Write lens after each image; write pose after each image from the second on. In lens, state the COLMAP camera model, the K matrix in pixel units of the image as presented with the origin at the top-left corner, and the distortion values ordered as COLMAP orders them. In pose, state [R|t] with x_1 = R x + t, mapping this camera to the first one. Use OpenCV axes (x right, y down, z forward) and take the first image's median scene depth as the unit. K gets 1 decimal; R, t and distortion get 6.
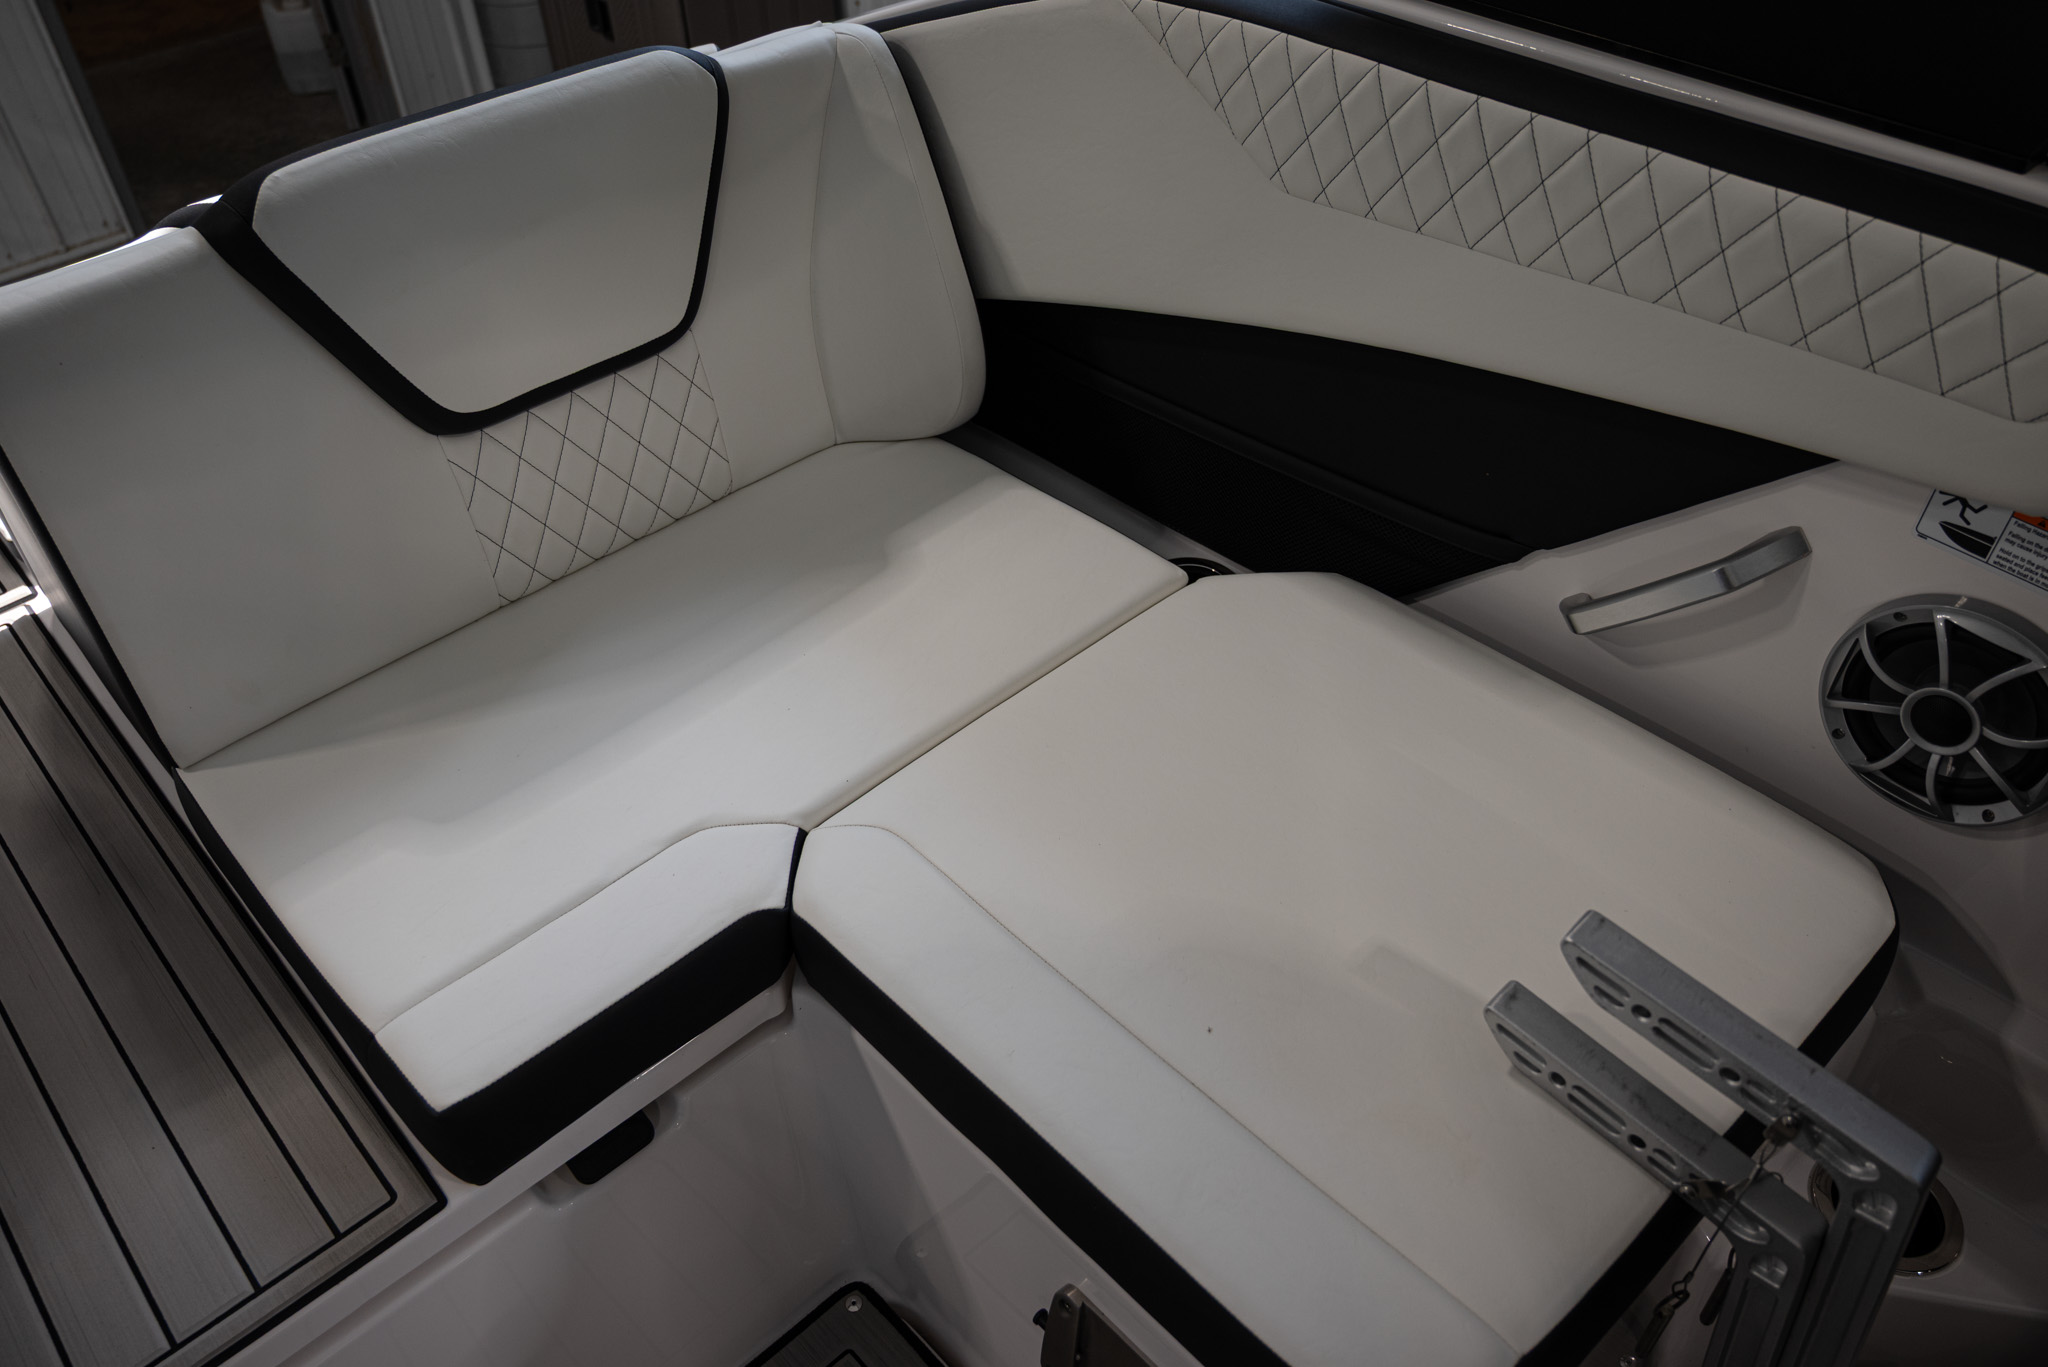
lens RADIAL K [[1509.0, 0, 1027.8], [0, 1509.0, 688.7], [0, 0, 1]] dist [-0.058090, -0.002847]
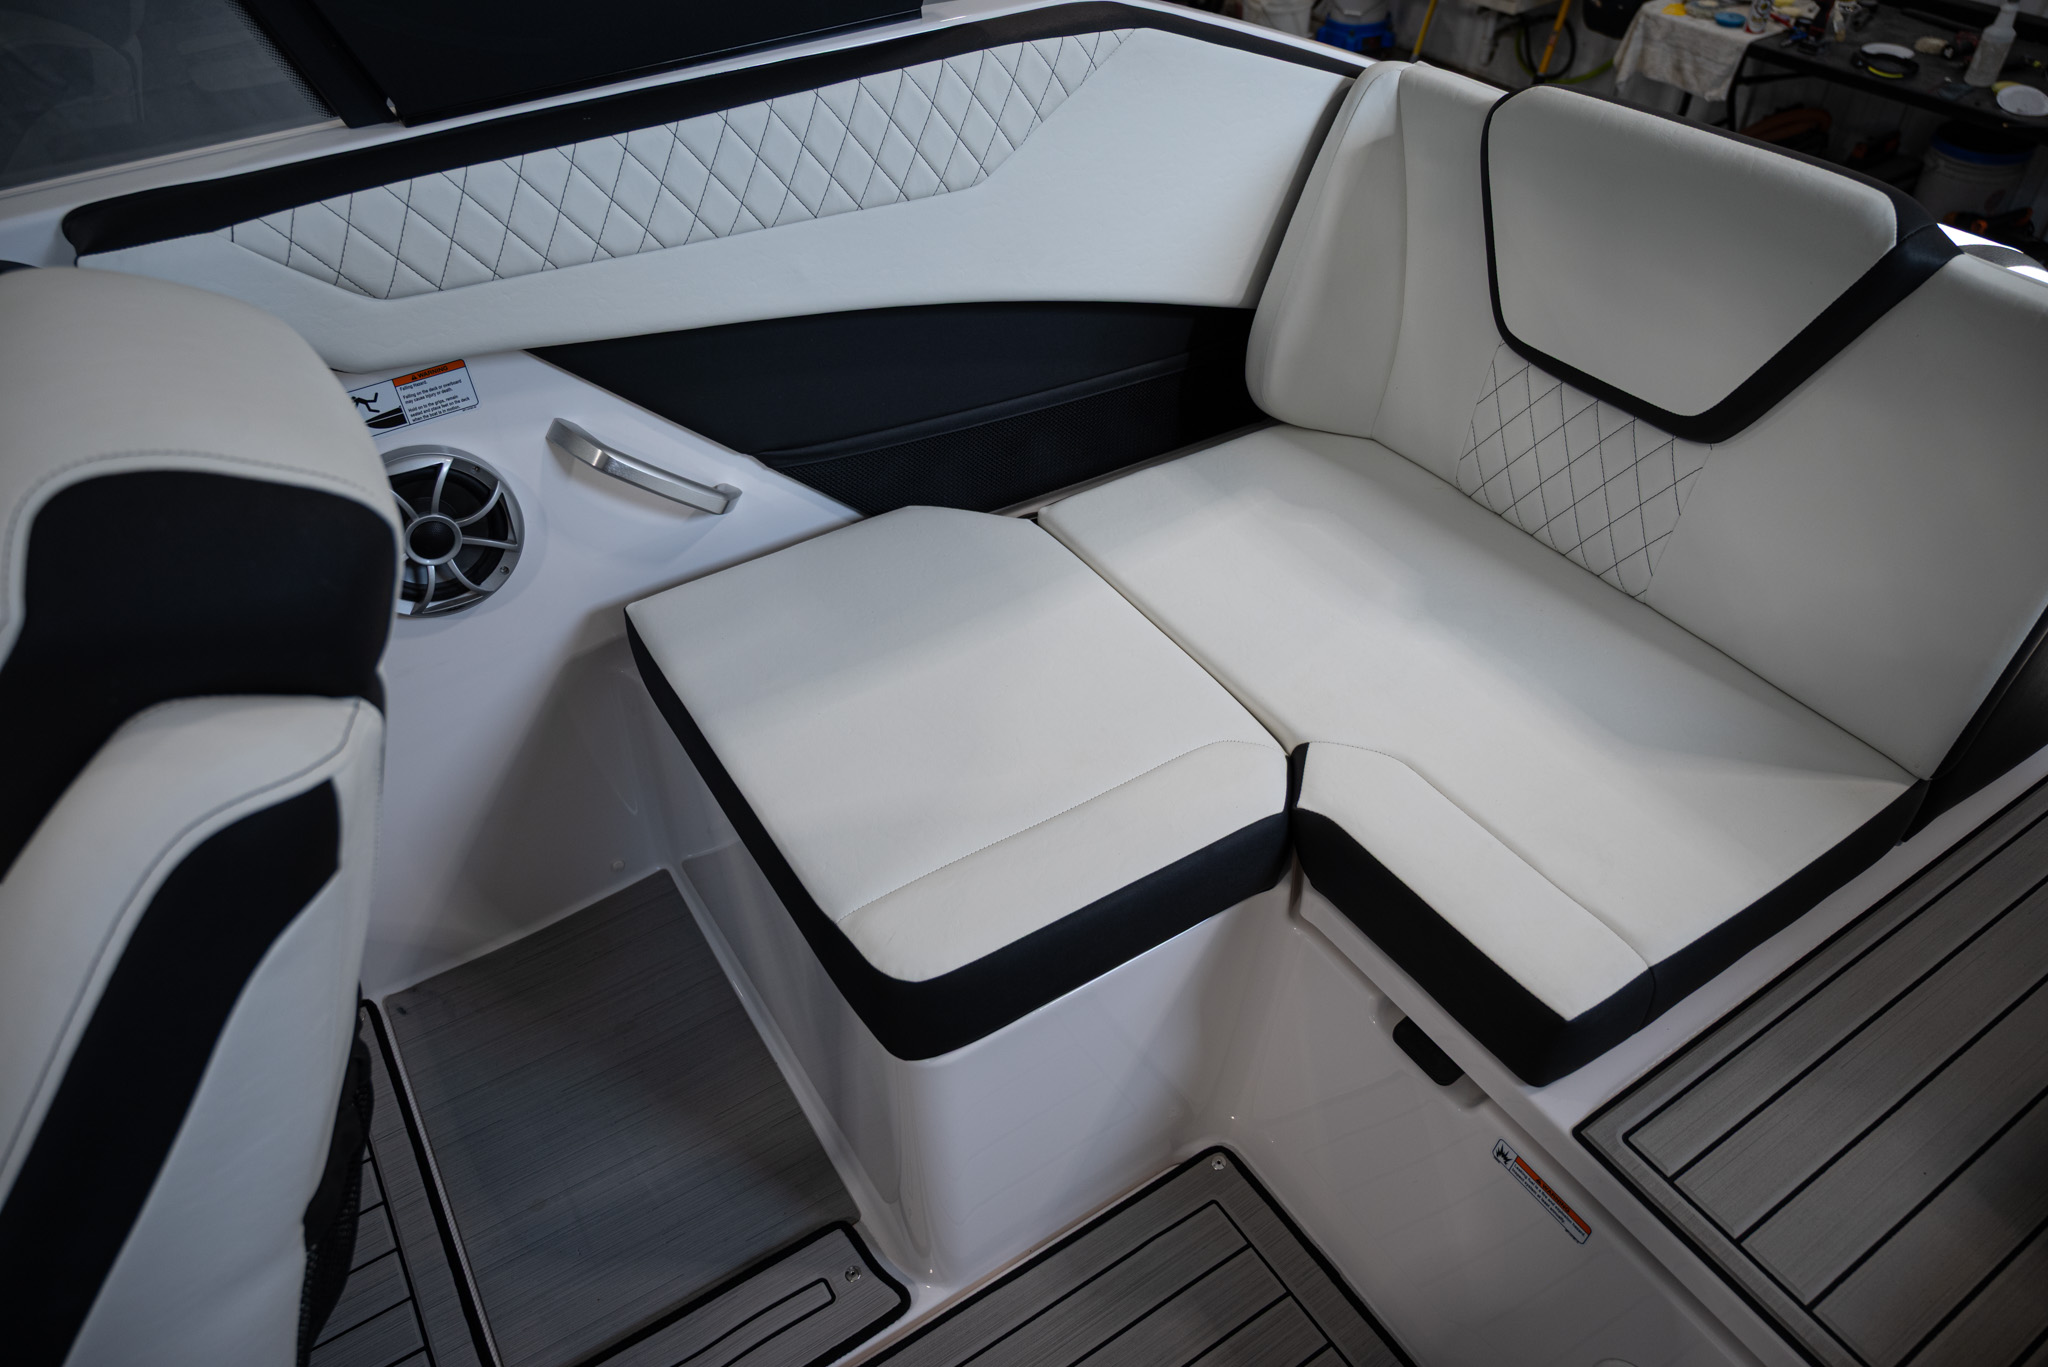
lens RADIAL K [[1359.3, 0, 1008.2], [0, 1359.3, 685.5], [0, 0, 1]] dist [-0.010289, 0.002754]
pose [[-0.182810, 0.664190, -0.724867, 0.610150], [-0.660171, 0.463415, 0.591118, -0.392704], [0.728529, 0.586598, 0.353762, 0.453240]]
